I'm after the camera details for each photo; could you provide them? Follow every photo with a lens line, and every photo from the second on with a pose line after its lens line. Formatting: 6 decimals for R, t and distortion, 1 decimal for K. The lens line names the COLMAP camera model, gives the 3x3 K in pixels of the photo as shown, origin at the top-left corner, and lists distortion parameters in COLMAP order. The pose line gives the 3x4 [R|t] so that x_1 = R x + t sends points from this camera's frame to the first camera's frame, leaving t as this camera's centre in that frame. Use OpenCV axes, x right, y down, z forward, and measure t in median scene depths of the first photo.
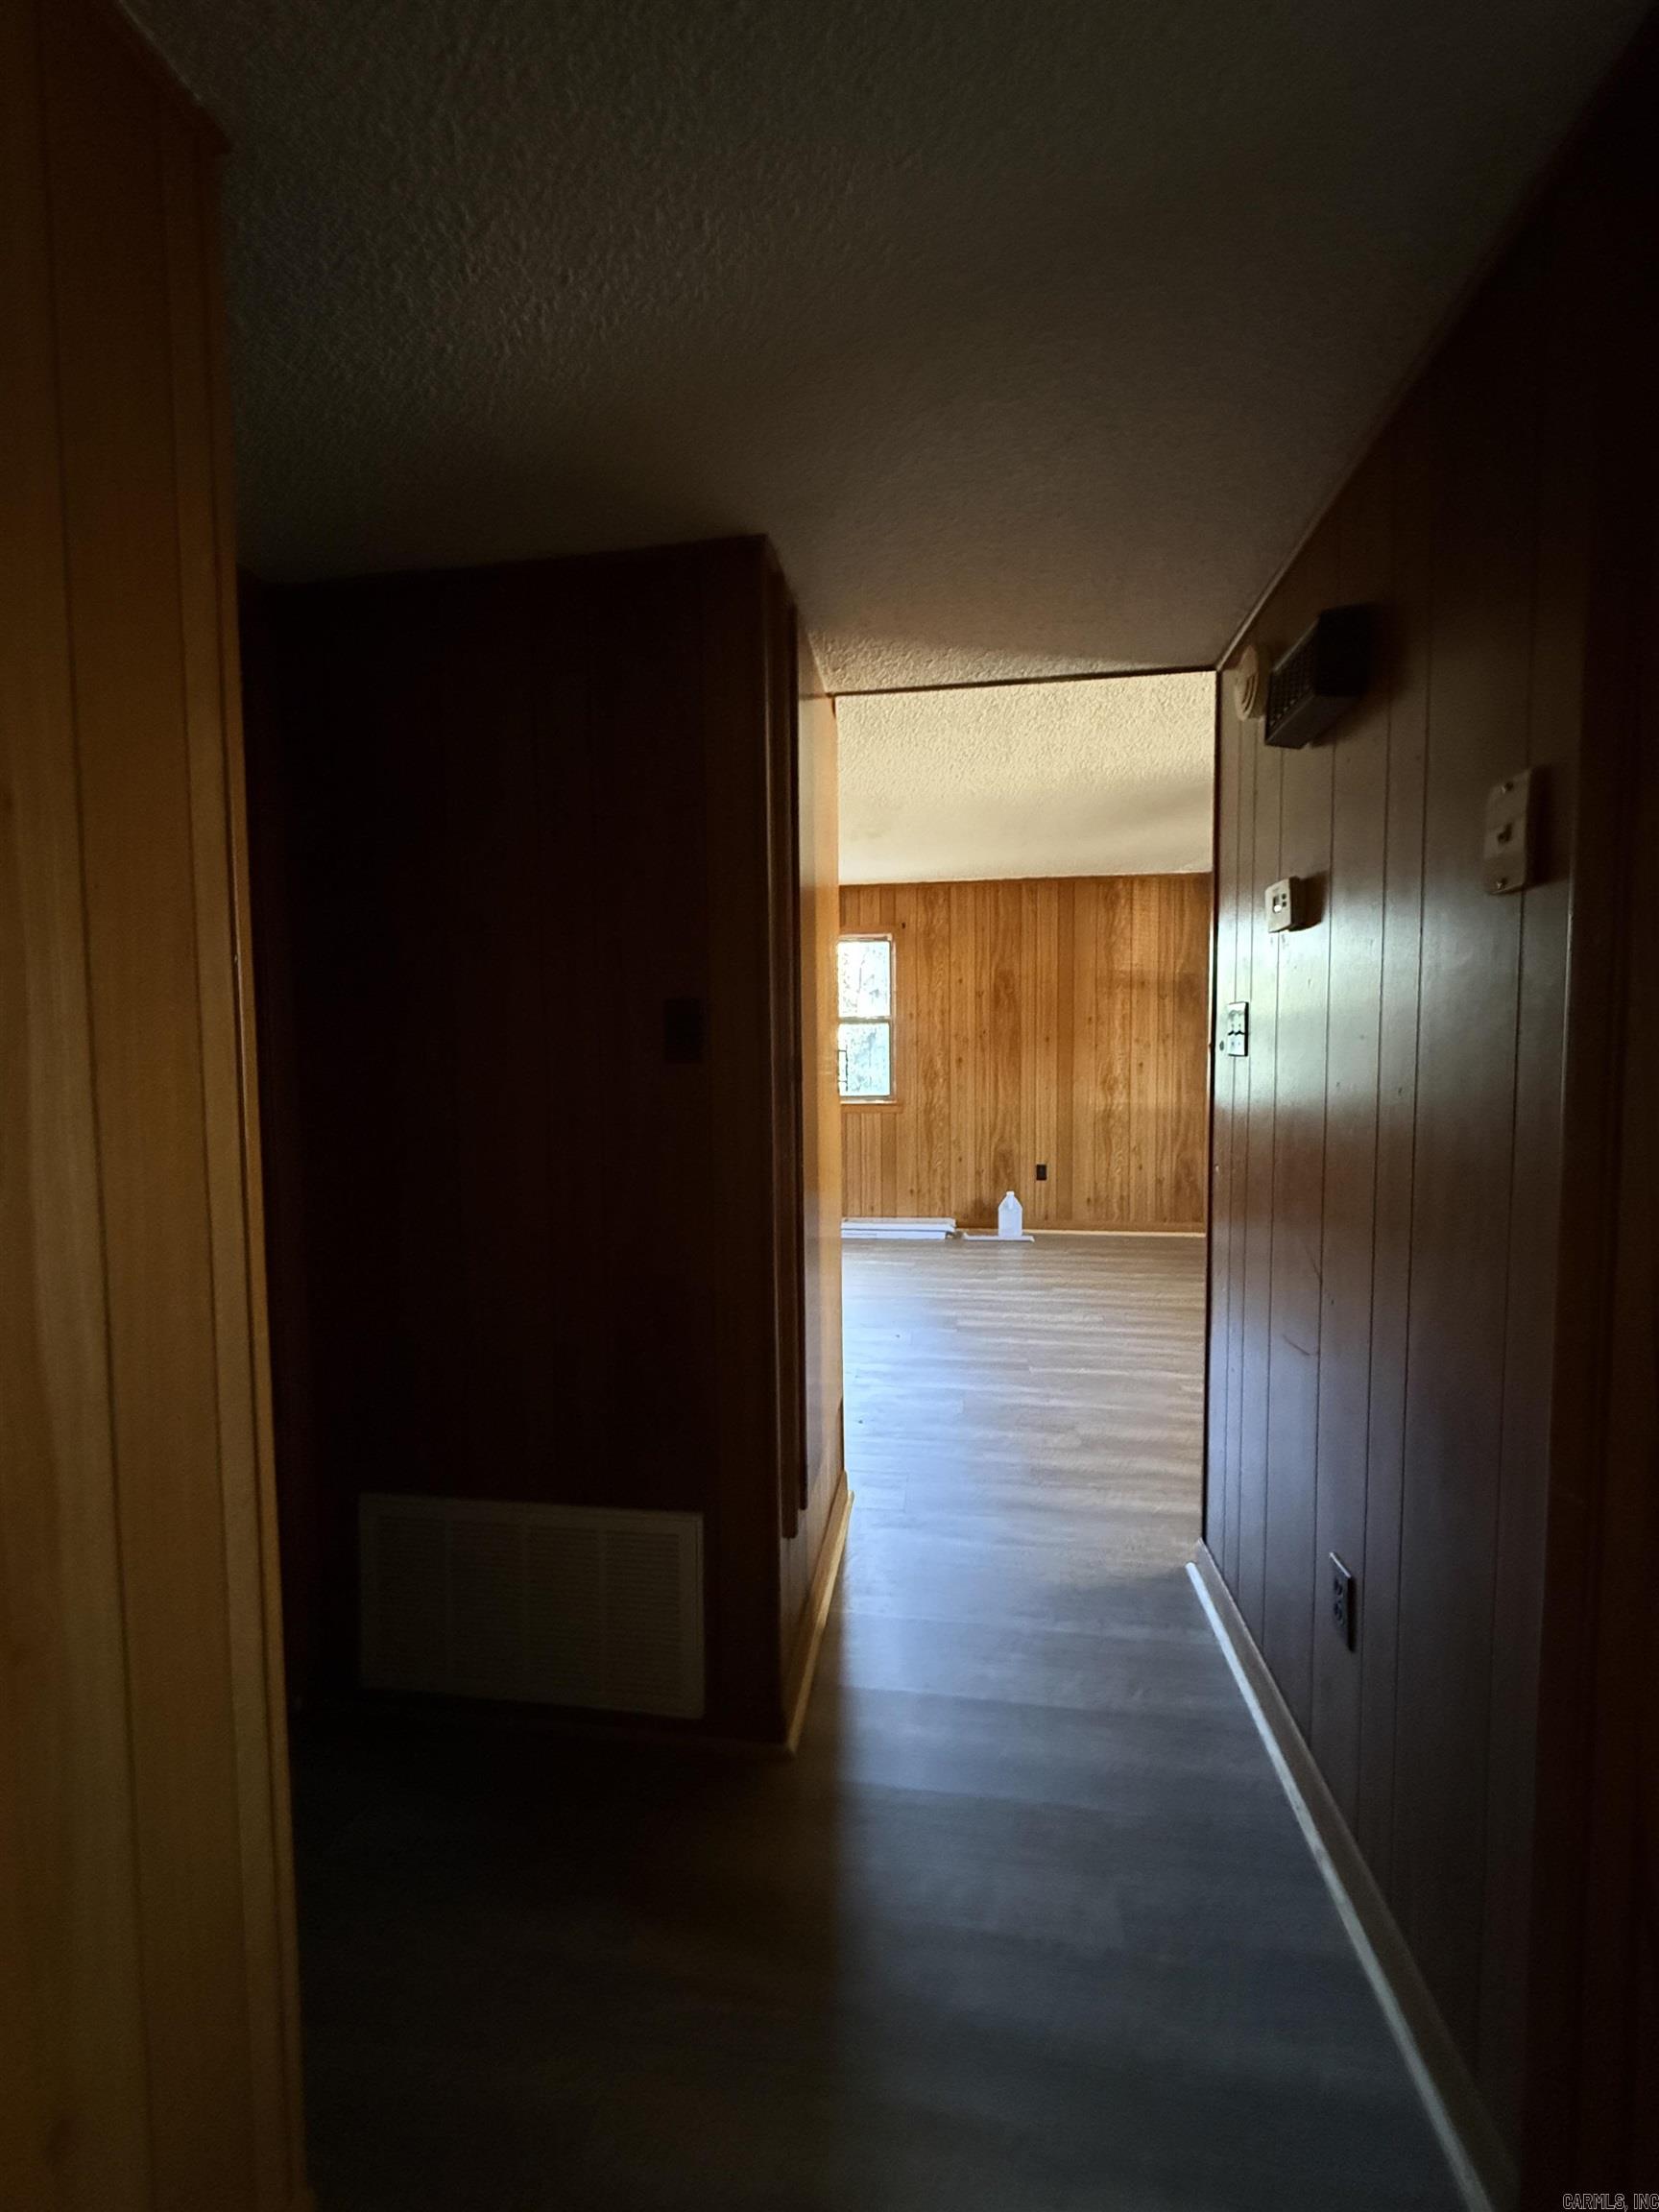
lens RADIAL K [[878.9, 0, 833.2], [0, 878.9, 1100.9], [0, 0, 1]] dist [-0.000160, -0.000047]
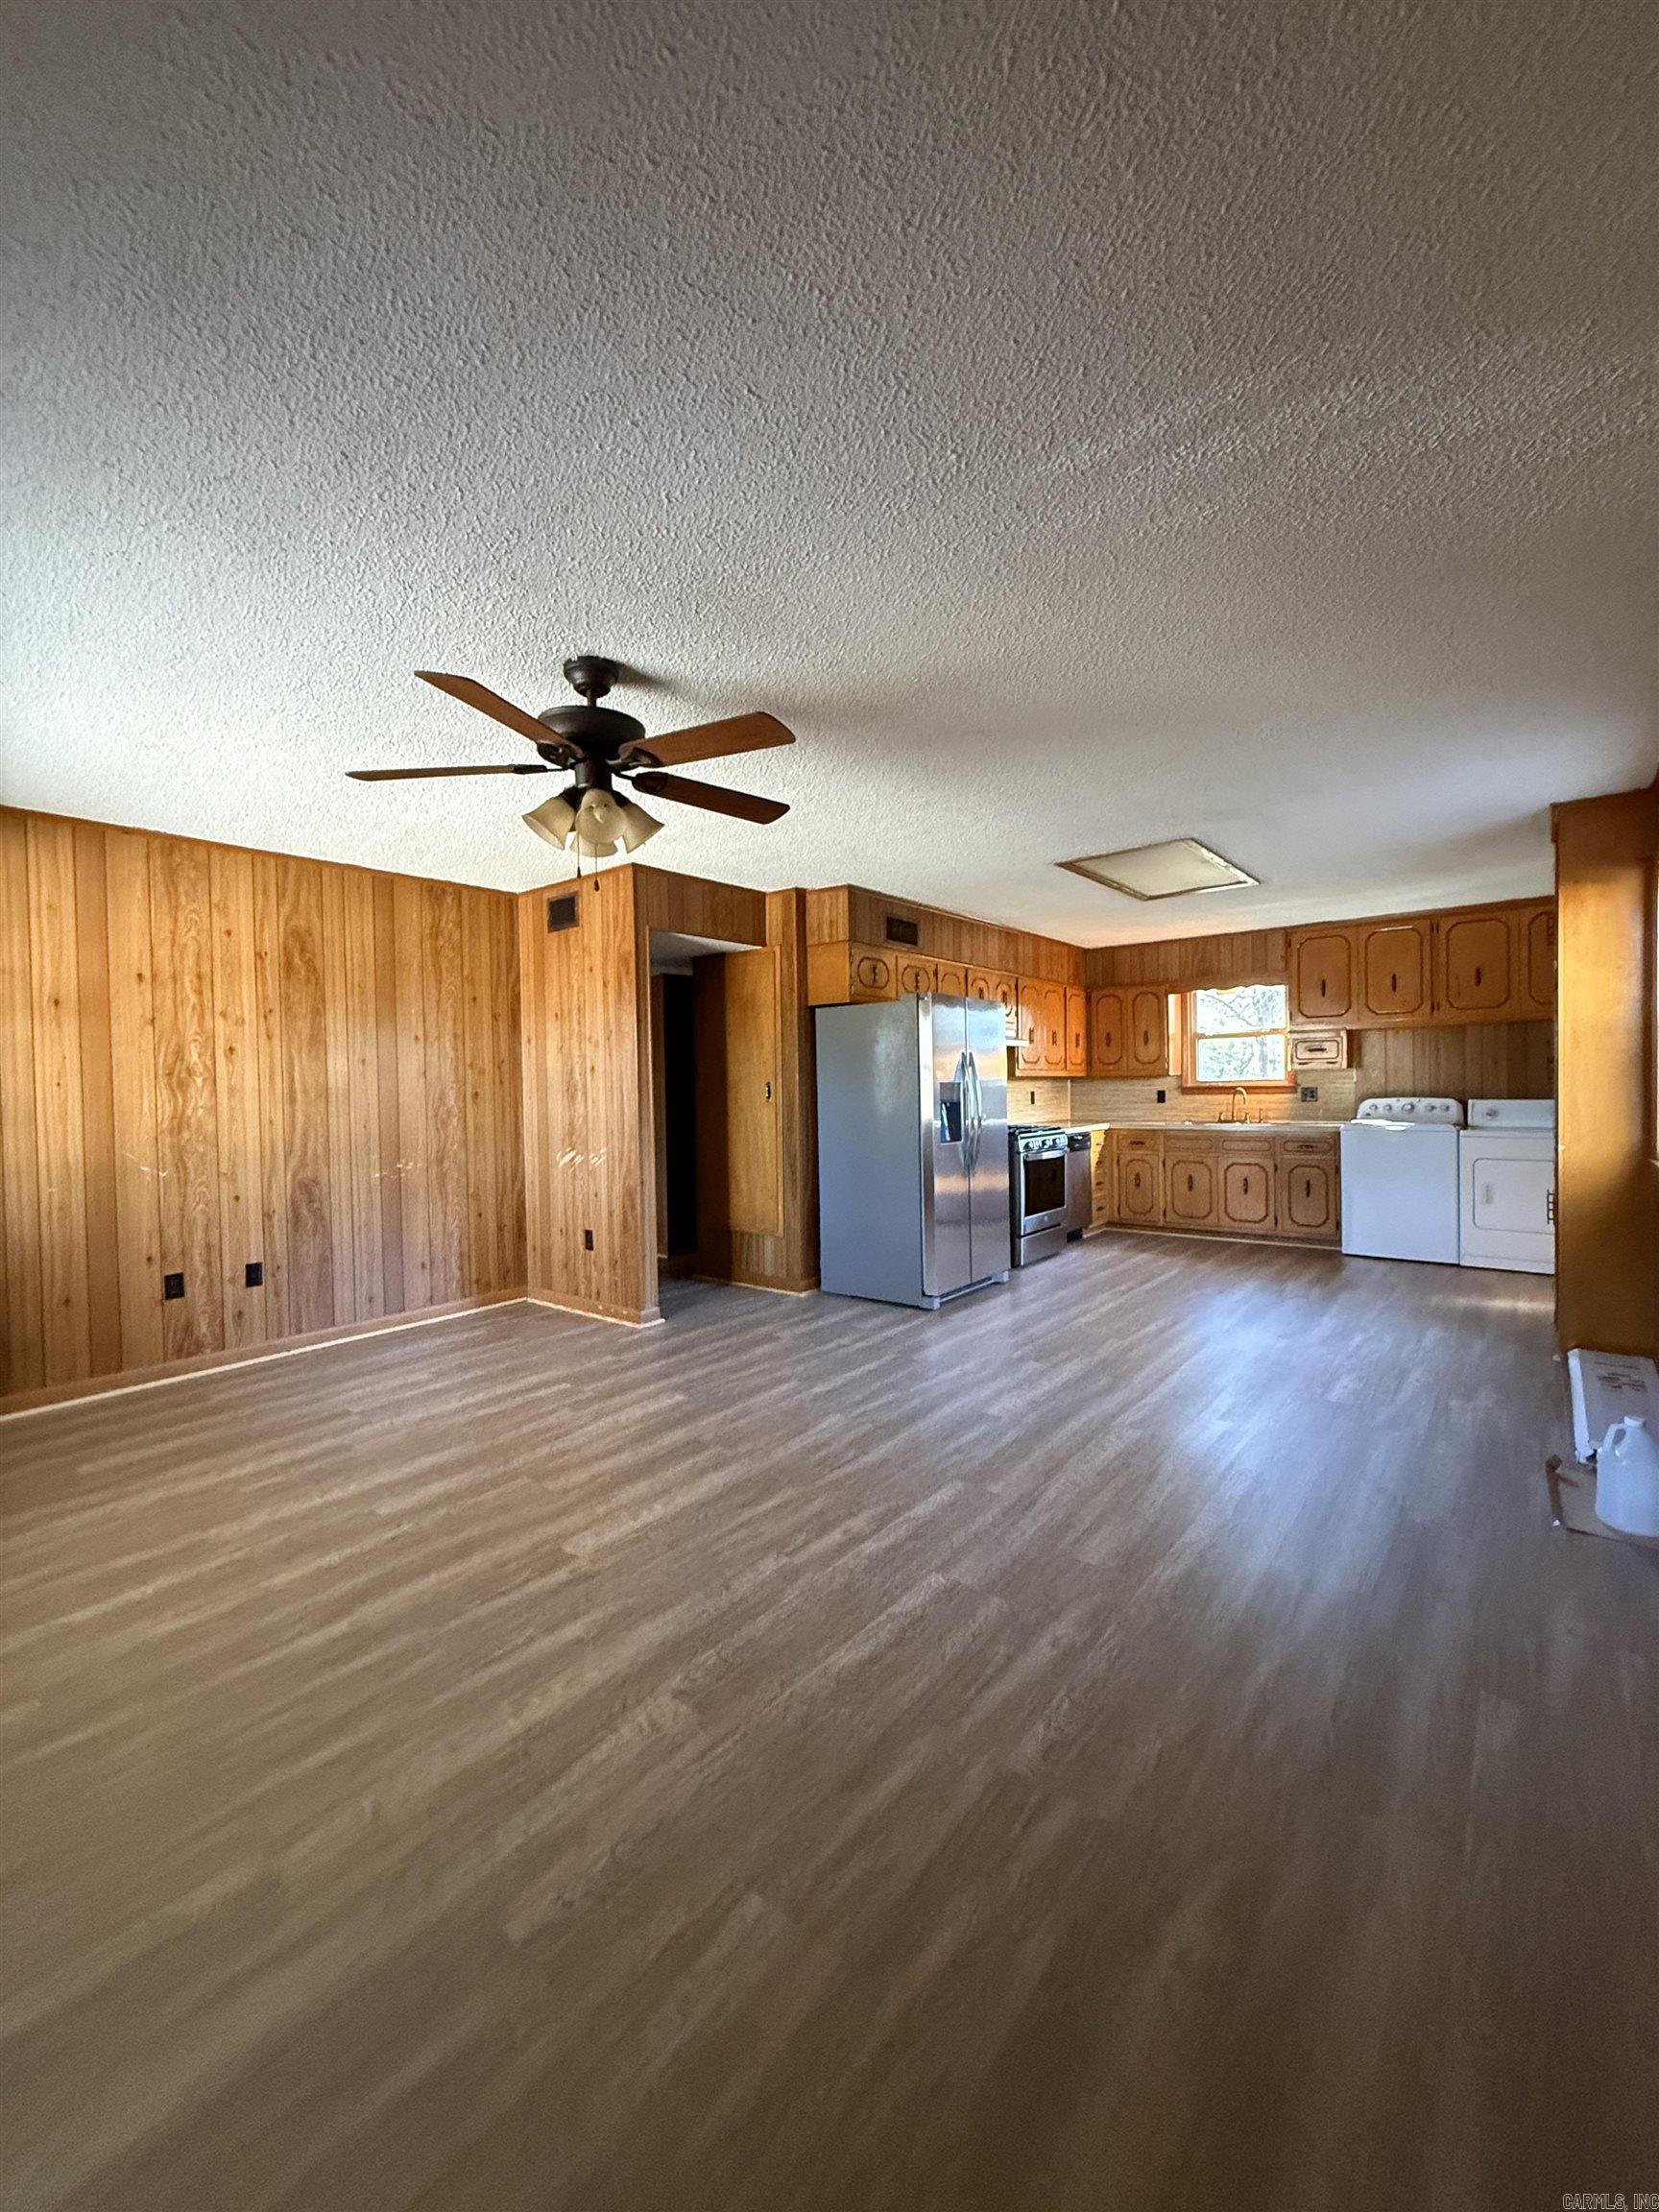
lens RADIAL K [[878.9, 0, 830.1], [0, 878.9, 1102.0], [0, 0, 1]] dist [-0.000160, -0.000047]
pose [[-0.507694, 0.030800, -0.860987, 0.732769], [-0.029042, 0.998181, 0.052834, -0.052086], [0.861048, 0.051828, -0.505876, 0.868411]]
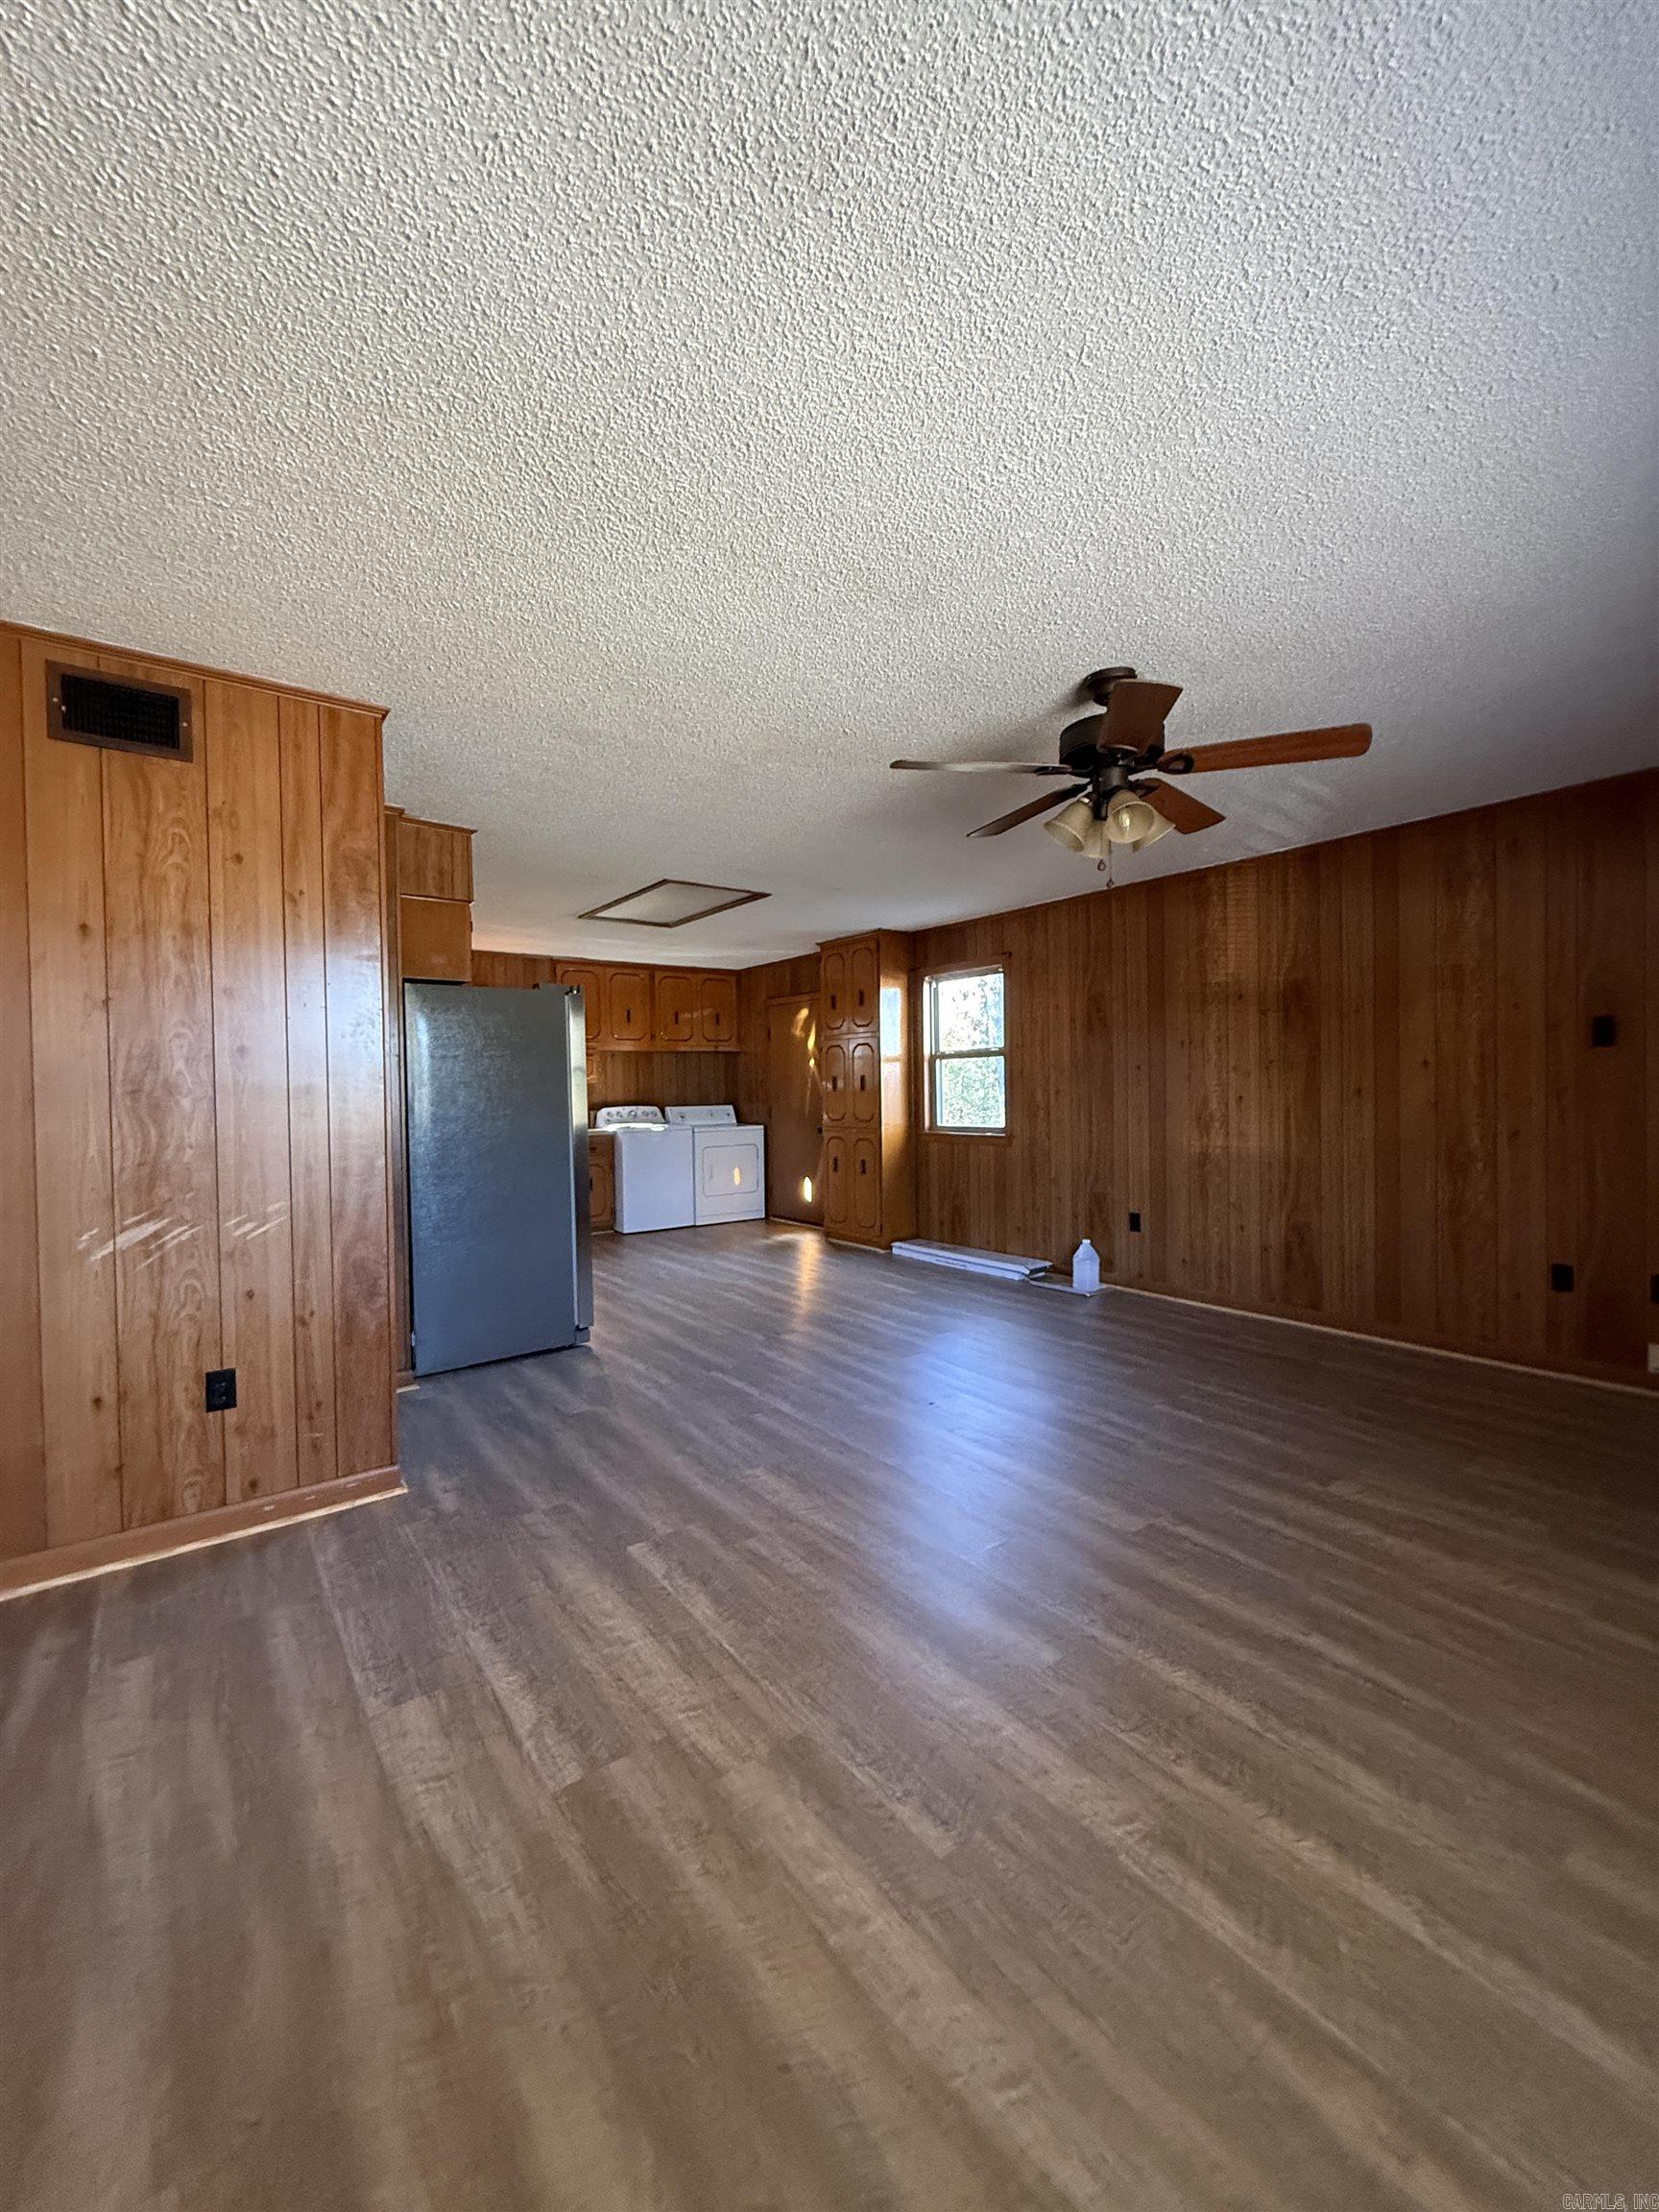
lens RADIAL K [[878.9, 0, 825.4], [0, 878.9, 1102.4], [0, 0, 1]] dist [-0.000160, -0.000047]
pose [[0.710993, 0.009076, -0.703141, 0.639006], [-0.031034, 0.999347, -0.018480, -0.011079], [0.702514, 0.034960, 0.710811, 0.172051]]
